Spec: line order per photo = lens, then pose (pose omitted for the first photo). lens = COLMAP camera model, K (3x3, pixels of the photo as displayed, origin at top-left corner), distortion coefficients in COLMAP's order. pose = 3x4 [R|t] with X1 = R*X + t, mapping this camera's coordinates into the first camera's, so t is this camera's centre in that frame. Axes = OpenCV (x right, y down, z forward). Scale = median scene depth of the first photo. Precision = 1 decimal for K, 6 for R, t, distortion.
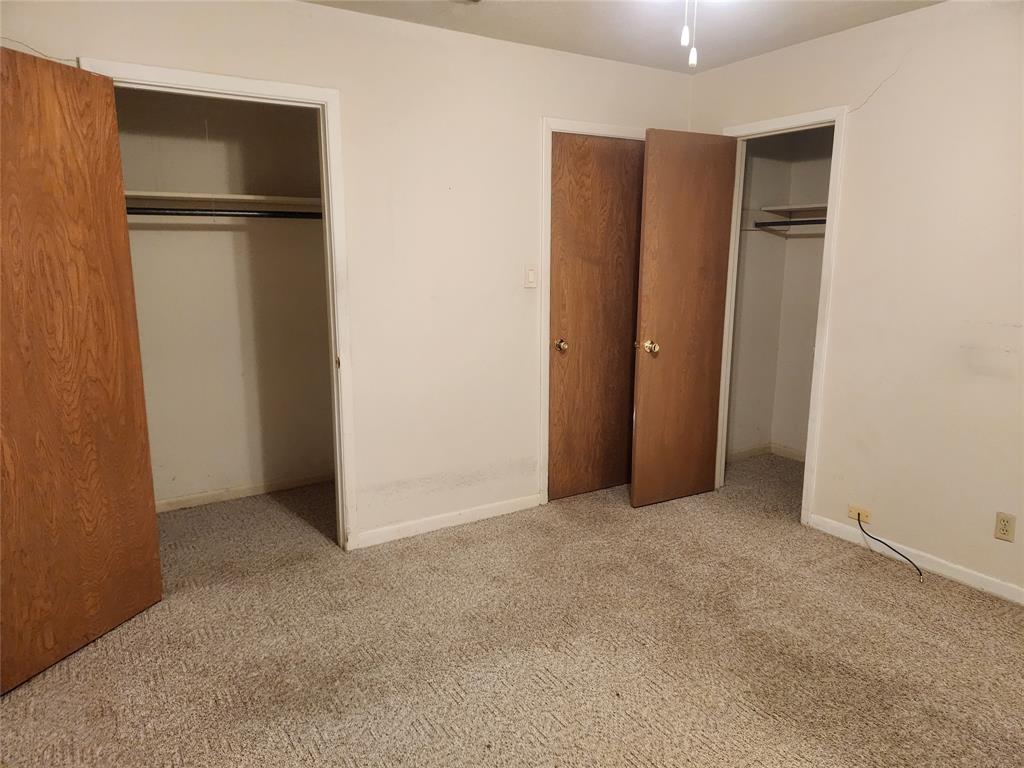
lens RADIAL K [[676.0, 0, 502.4], [0, 676.0, 386.9], [0, 0, 1]] dist [0.068032, -0.054211]
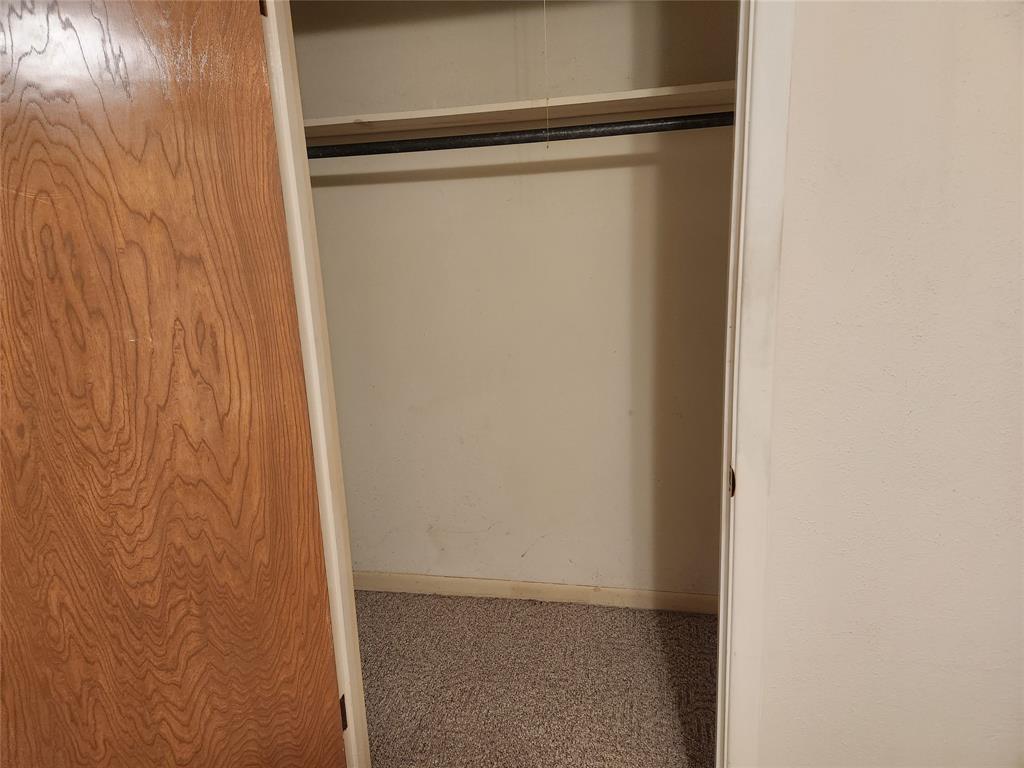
lens RADIAL K [[676.0, 0, 508.6], [0, 676.0, 382.1], [0, 0, 1]] dist [0.068032, -0.054211]
pose [[0.725388, 0.126134, -0.676685, -0.082643], [-0.082416, 0.991911, 0.096544, -0.124108], [0.683389, -0.014262, 0.729915, 0.660780]]
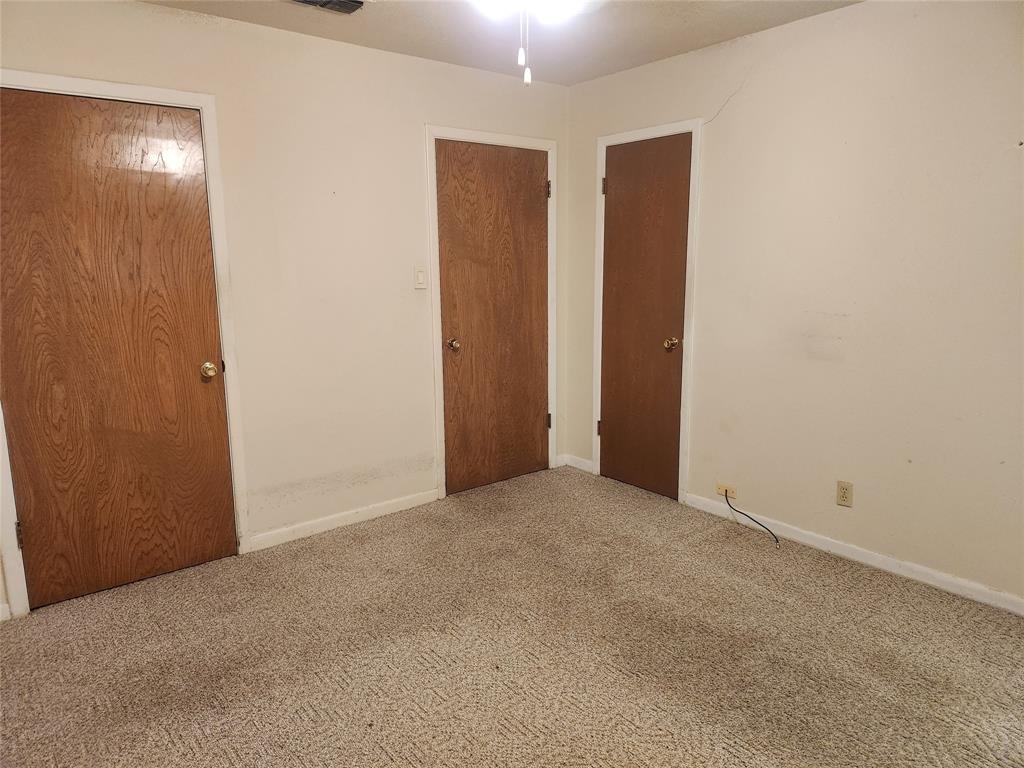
lens RADIAL K [[676.0, 0, 504.6], [0, 676.0, 385.8], [0, 0, 1]] dist [0.068032, -0.054211]
pose [[0.992886, -0.033825, 0.114161, 0.074897], [0.034551, 0.999393, -0.004386, 0.015982], [-0.113943, 0.008299, 0.993453, -0.063701]]
